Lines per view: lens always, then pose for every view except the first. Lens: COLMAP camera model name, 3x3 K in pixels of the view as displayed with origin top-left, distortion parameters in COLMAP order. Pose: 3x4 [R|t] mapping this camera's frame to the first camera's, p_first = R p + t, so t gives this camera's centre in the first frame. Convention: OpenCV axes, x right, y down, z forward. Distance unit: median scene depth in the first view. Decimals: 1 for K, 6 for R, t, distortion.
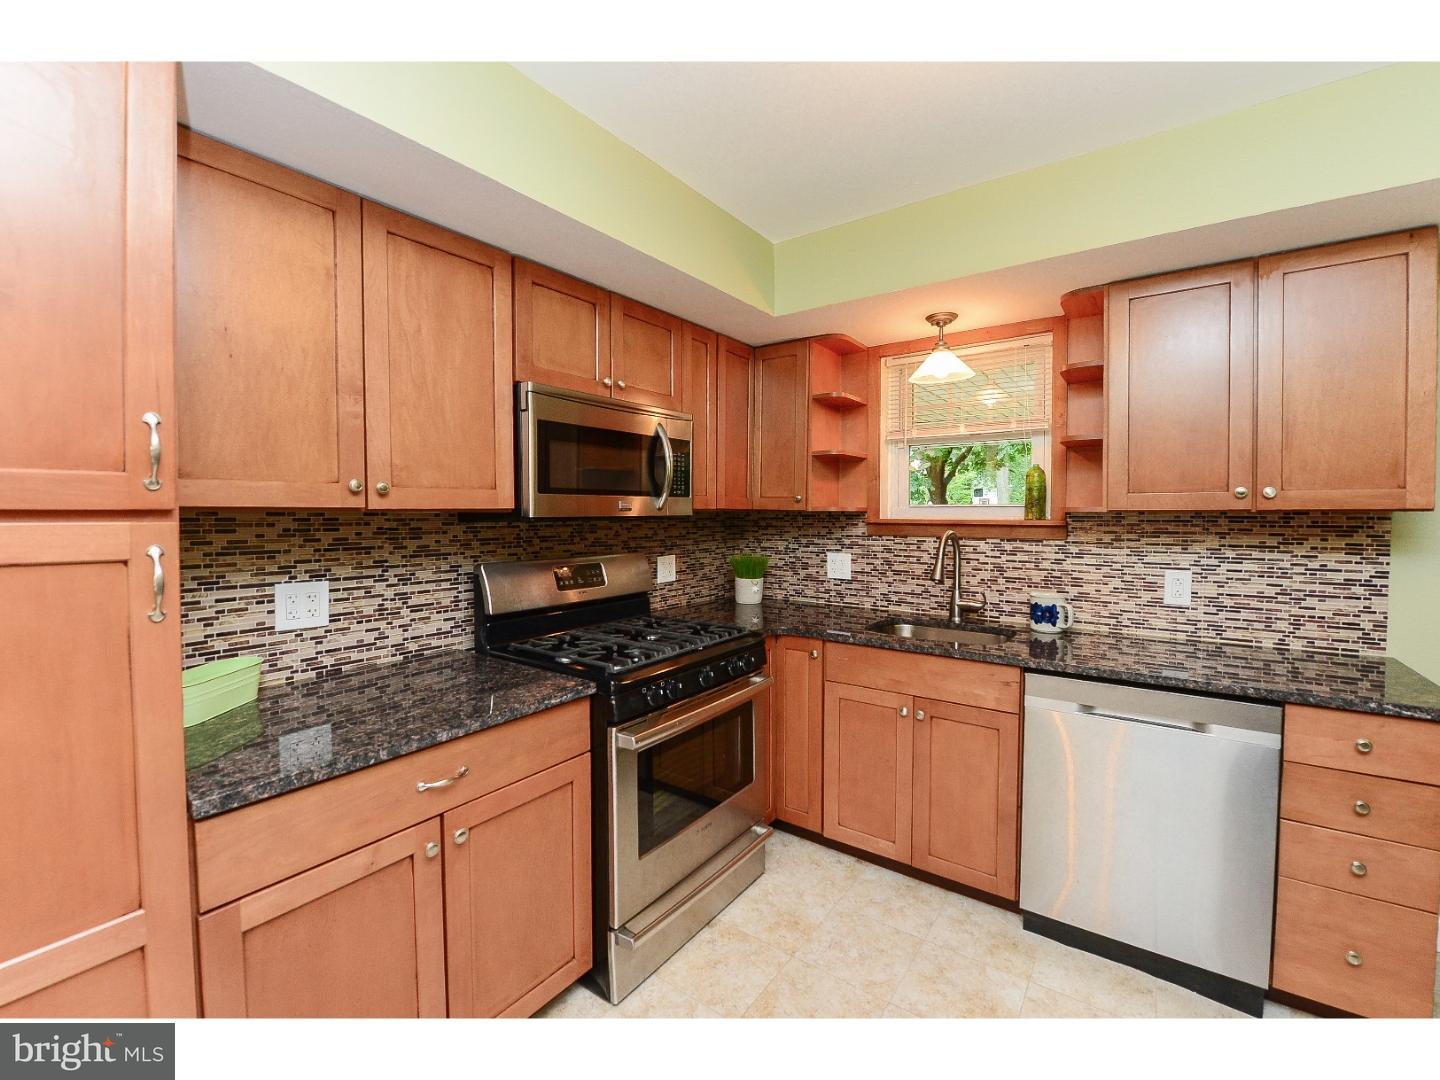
lens RADIAL K [[611.7, 0, 723.8], [0, 611.7, 529.7], [0, 0, 1]] dist [-0.015319, -0.000024]
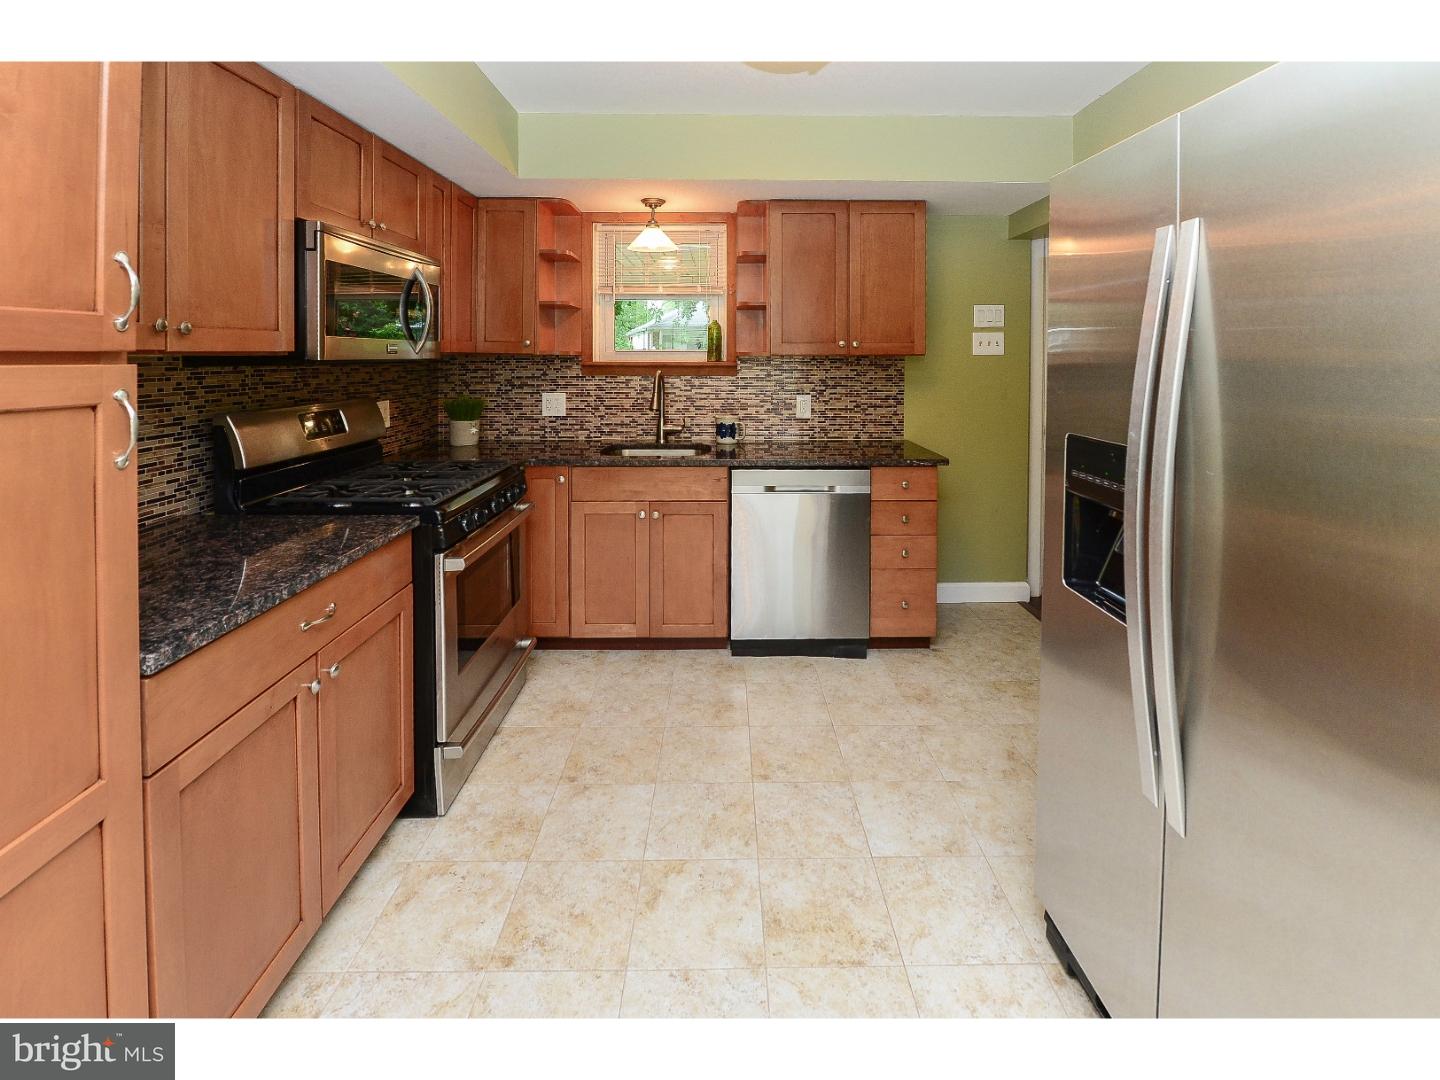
lens RADIAL K [[631.3, 0, 726.9], [0, 631.3, 367.4], [0, 0, 1]] dist [-0.000516, -0.000070]
pose [[0.813272, -0.009647, 0.581804, -0.319811], [0.015897, 0.999858, -0.005643, 0.005328], [-0.581667, 0.013838, 0.813309, -0.162795]]
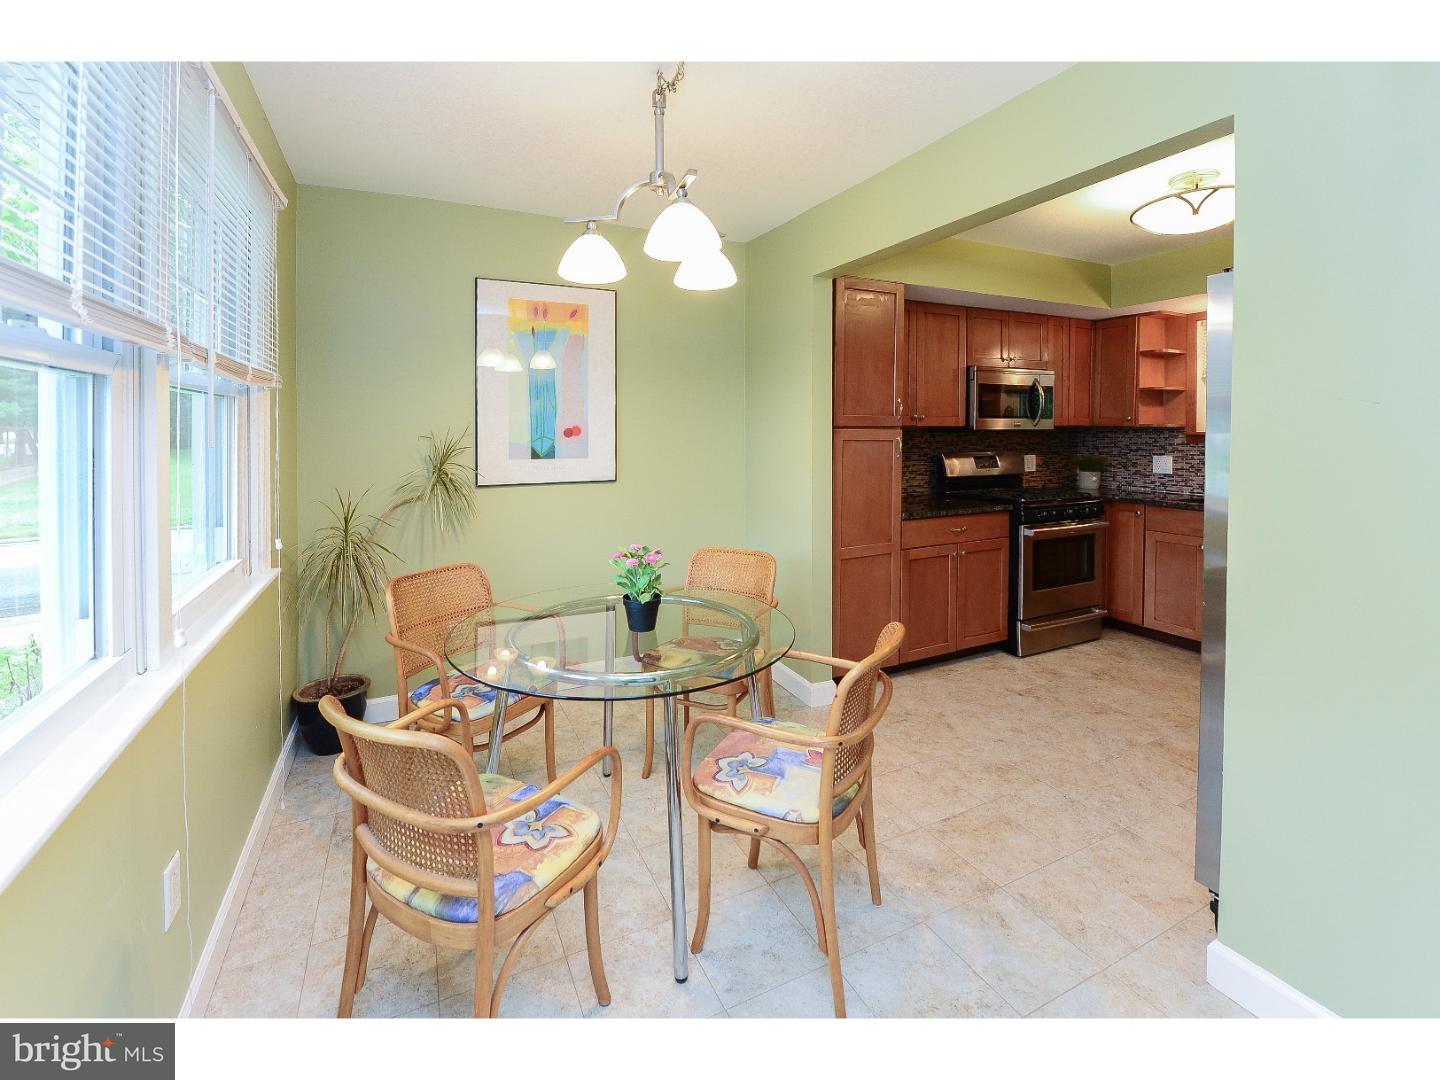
lens RADIAL K [[610.2, 0, 717.7], [0, 610.2, 440.1], [0, 0, 1]] dist [0.000063, 0.000009]
pose [[0.882797, 0.008908, -0.469670, -0.091320], [-0.013575, 0.999886, -0.006550, 0.035448], [0.469558, 0.012158, 0.882818, -1.112907]]
